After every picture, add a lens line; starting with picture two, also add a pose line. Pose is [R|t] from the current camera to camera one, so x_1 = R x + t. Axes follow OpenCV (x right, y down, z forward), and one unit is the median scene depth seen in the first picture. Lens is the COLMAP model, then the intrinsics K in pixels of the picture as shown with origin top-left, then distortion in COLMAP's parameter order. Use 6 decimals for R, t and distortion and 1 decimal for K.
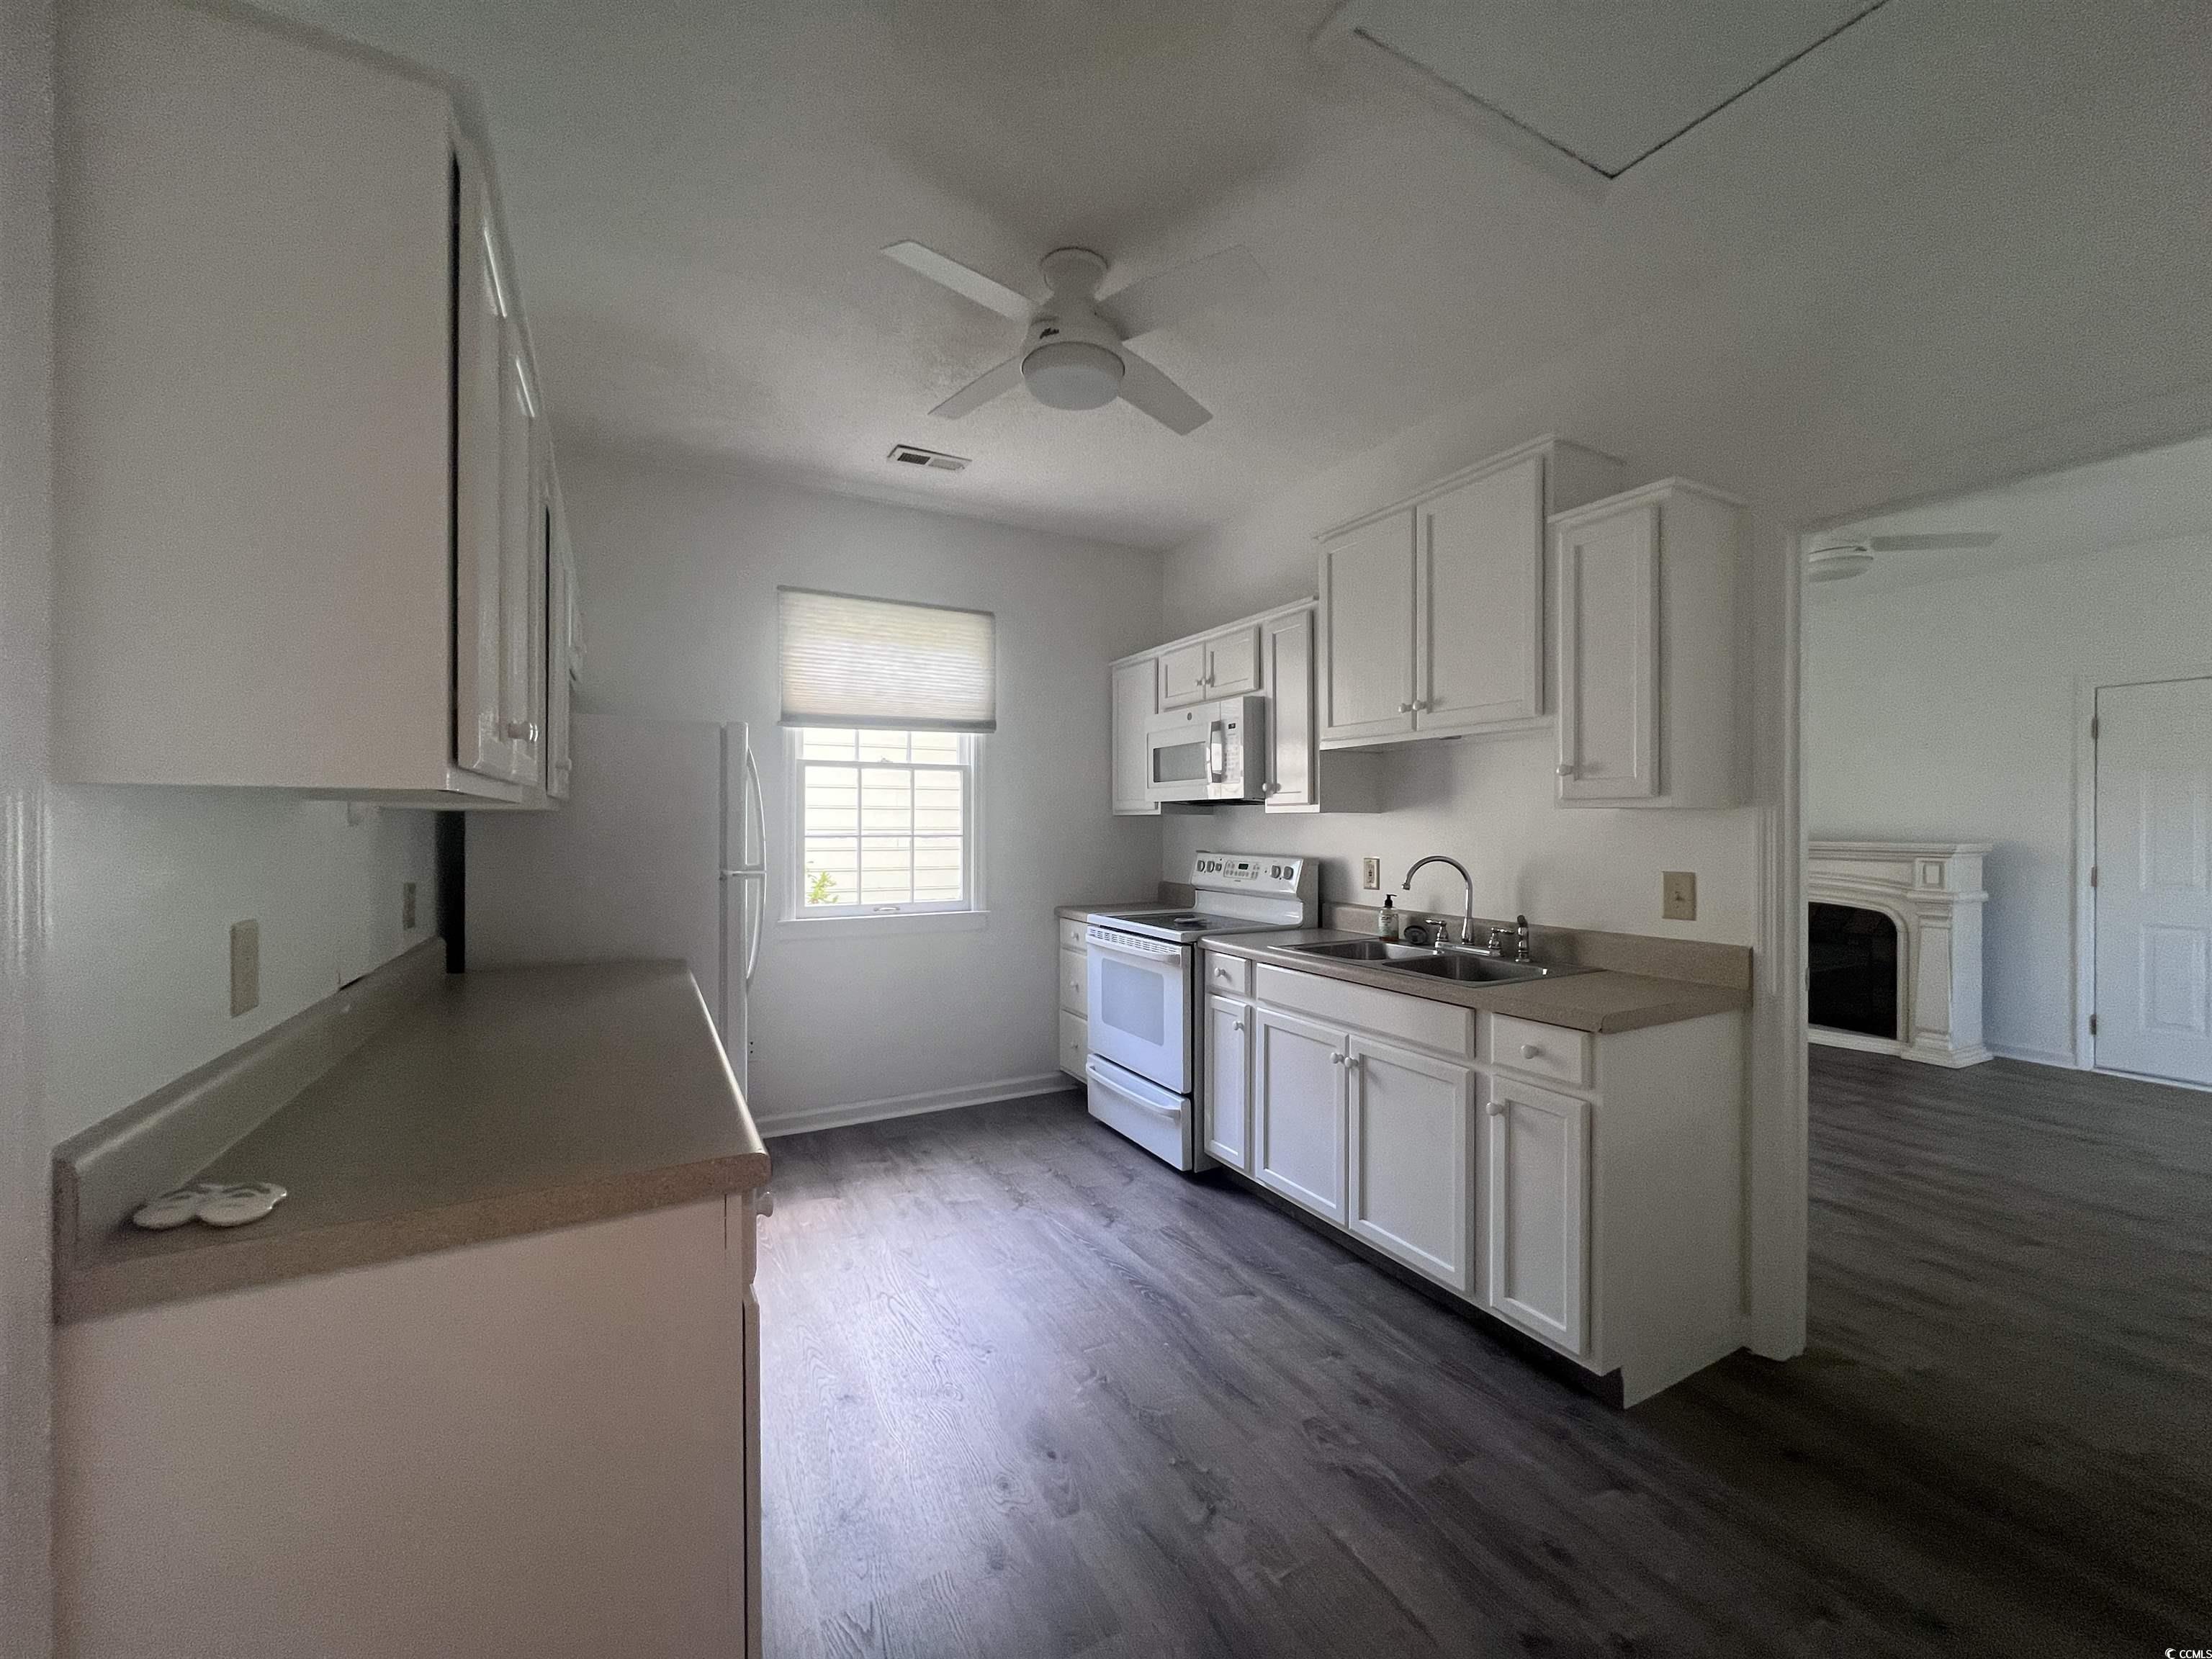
lens RADIAL K [[885.6, 0, 1106.0], [0, 885.6, 829.5], [0, 0, 1]] dist [-0.000294, -0.000025]
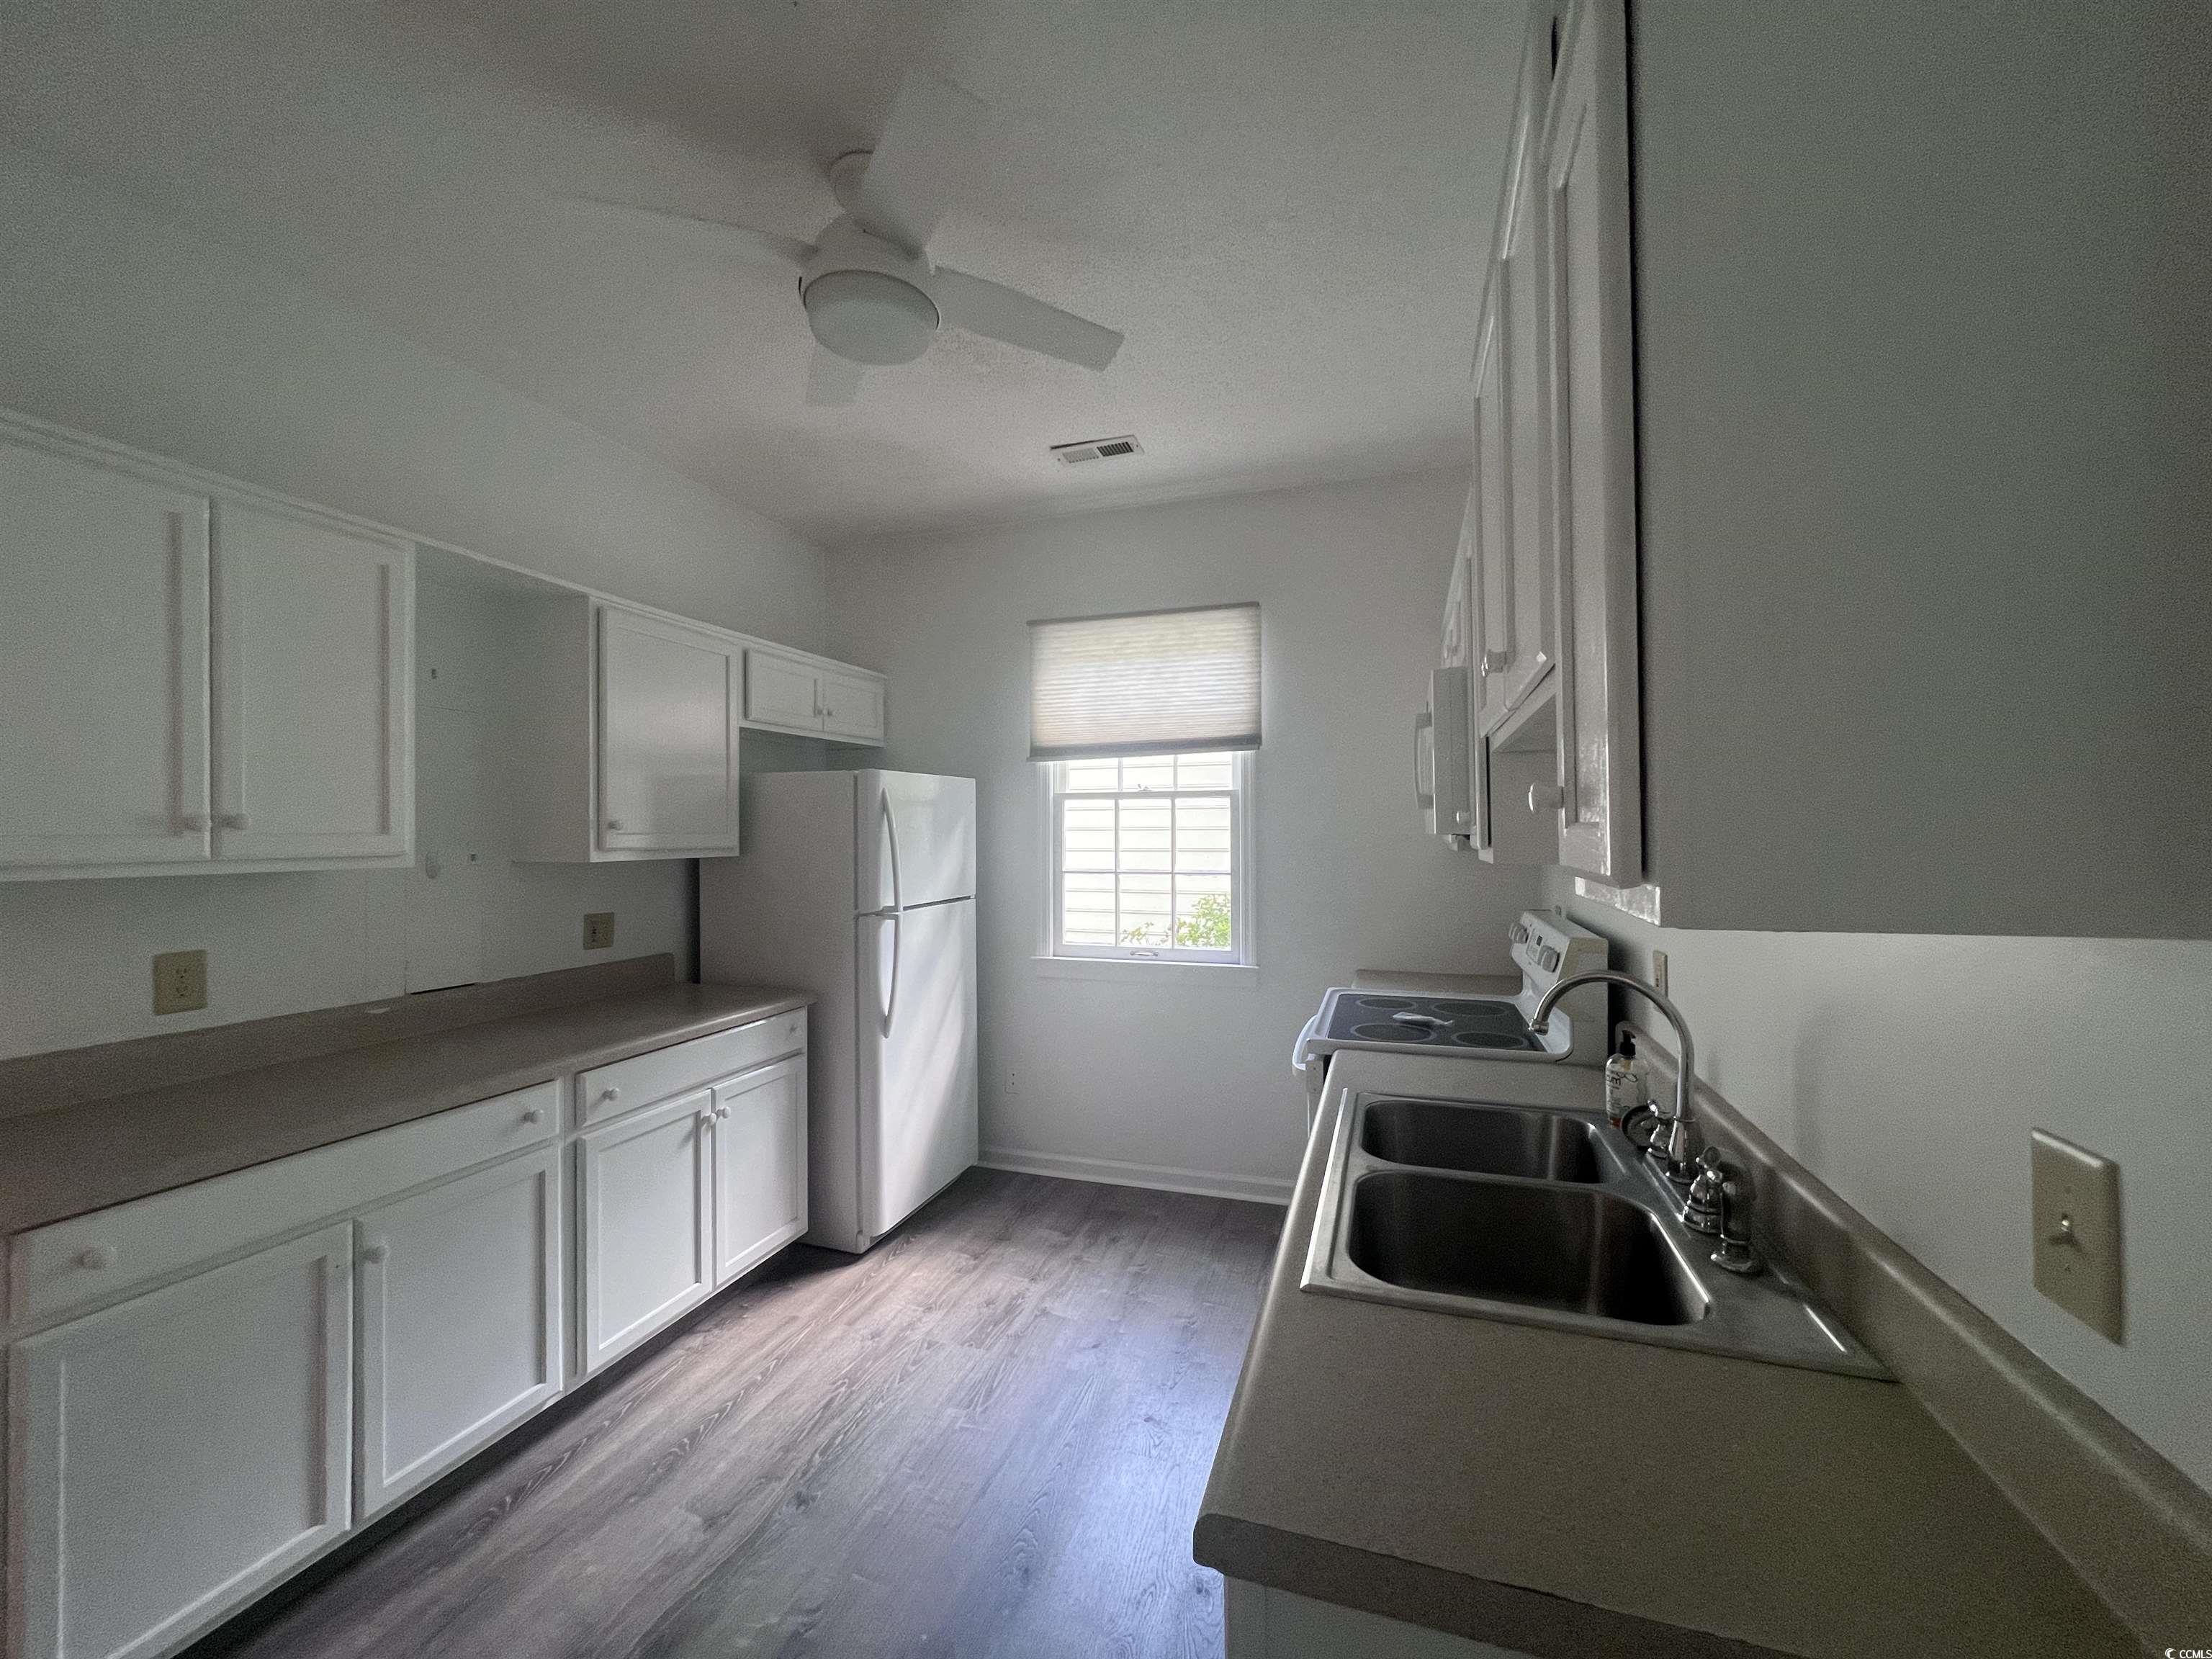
lens RADIAL K [[882.4, 0, 1106.0], [0, 882.4, 829.5], [0, 0, 1]] dist [-0.001565, 0.000055]
pose [[0.678451, -0.009363, -0.734586, 0.394593], [0.002226, 0.999940, -0.010690, -0.027864], [0.734642, 0.005618, 0.678431, 0.366607]]
